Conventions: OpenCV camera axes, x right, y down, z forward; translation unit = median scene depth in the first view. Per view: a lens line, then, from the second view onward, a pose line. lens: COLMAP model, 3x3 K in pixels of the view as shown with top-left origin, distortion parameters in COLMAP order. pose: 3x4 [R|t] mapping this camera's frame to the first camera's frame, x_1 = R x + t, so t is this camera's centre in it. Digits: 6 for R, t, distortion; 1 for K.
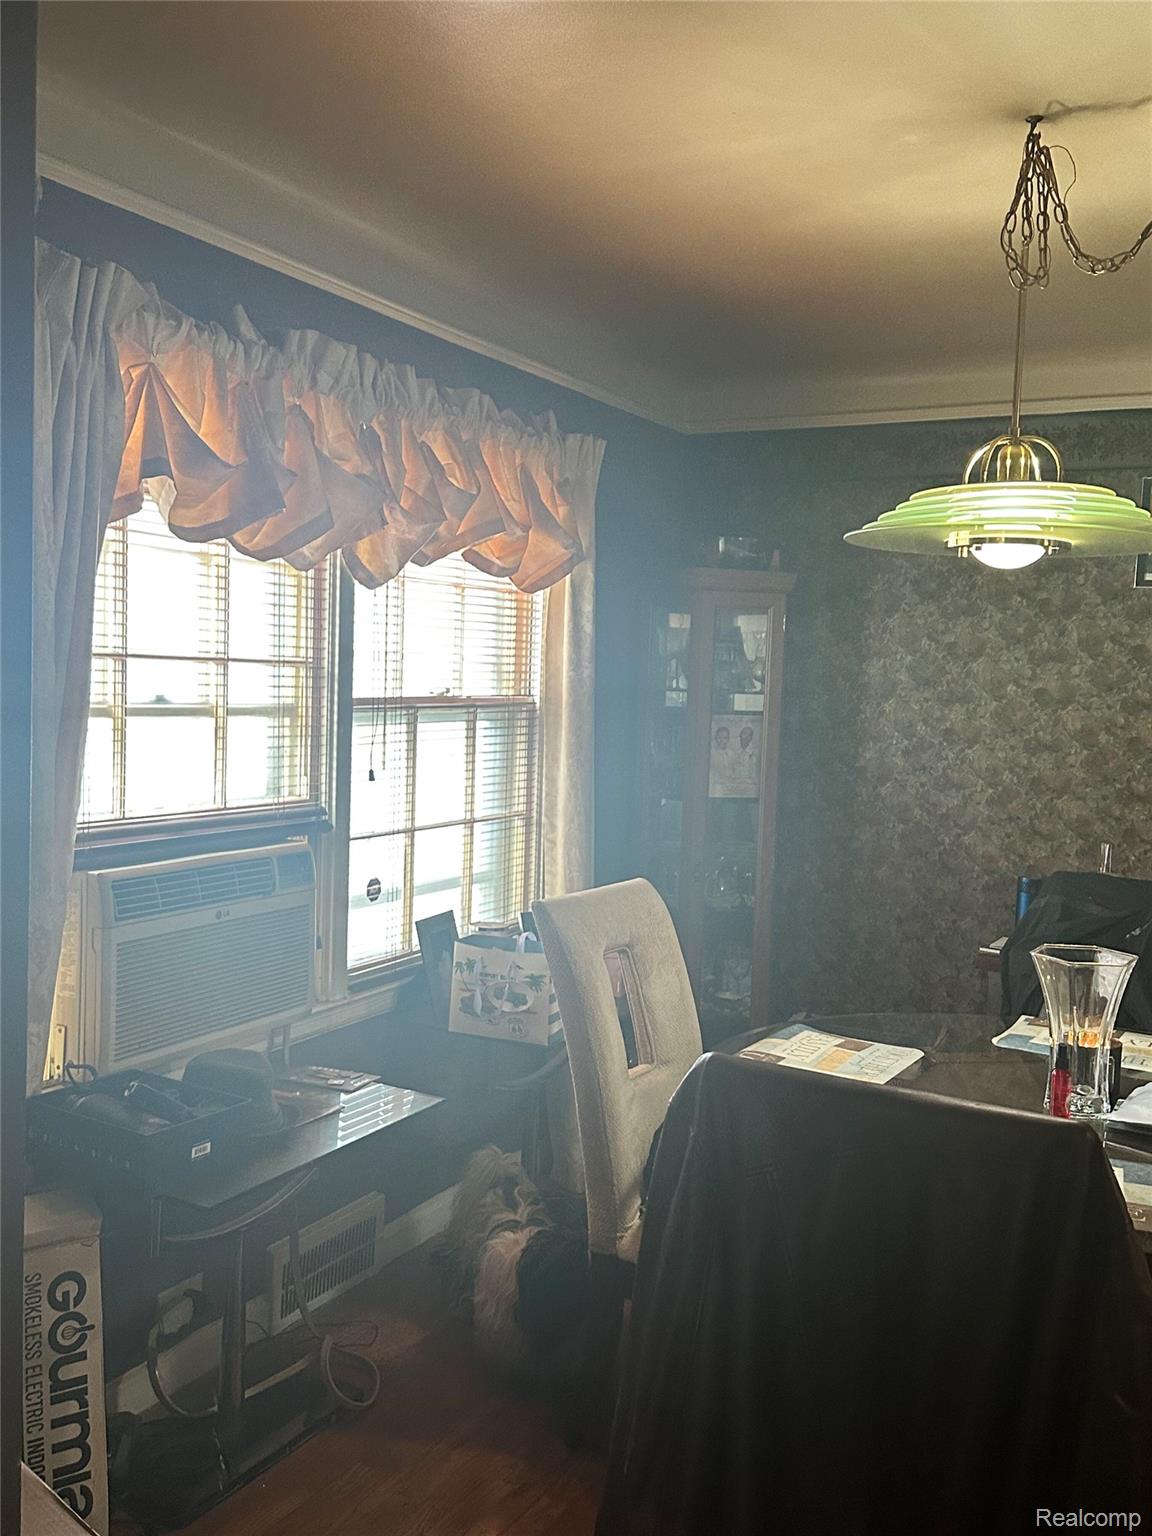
lens RADIAL K [[1405.6, 0, 576.0], [0, 1405.6, 768.0], [0, 0, 1]] dist [0.153408, -0.261223]
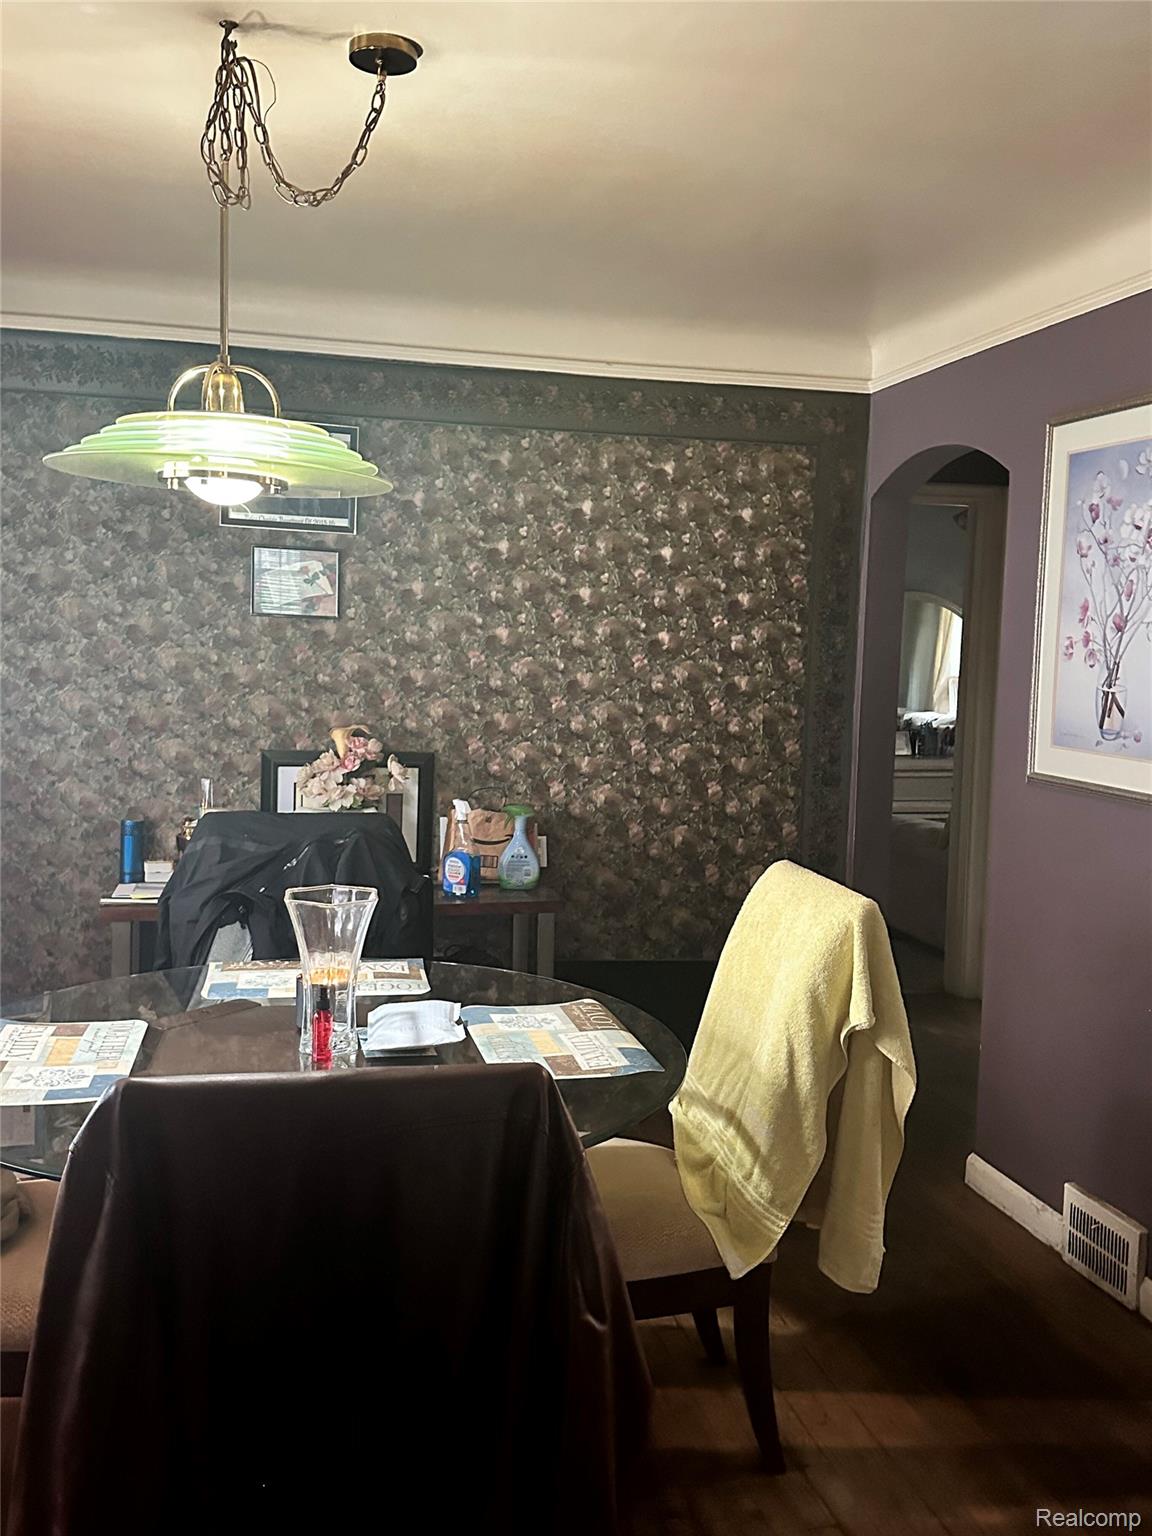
lens RADIAL K [[1405.6, 0, 576.0], [0, 1405.6, 768.0], [0, 0, 1]] dist [0.153408, -0.261223]
pose [[0.753395, -0.074049, 0.653386, -0.088351], [0.041812, 0.997023, 0.064782, -0.009177], [-0.656238, -0.021487, 0.754248, 0.070251]]
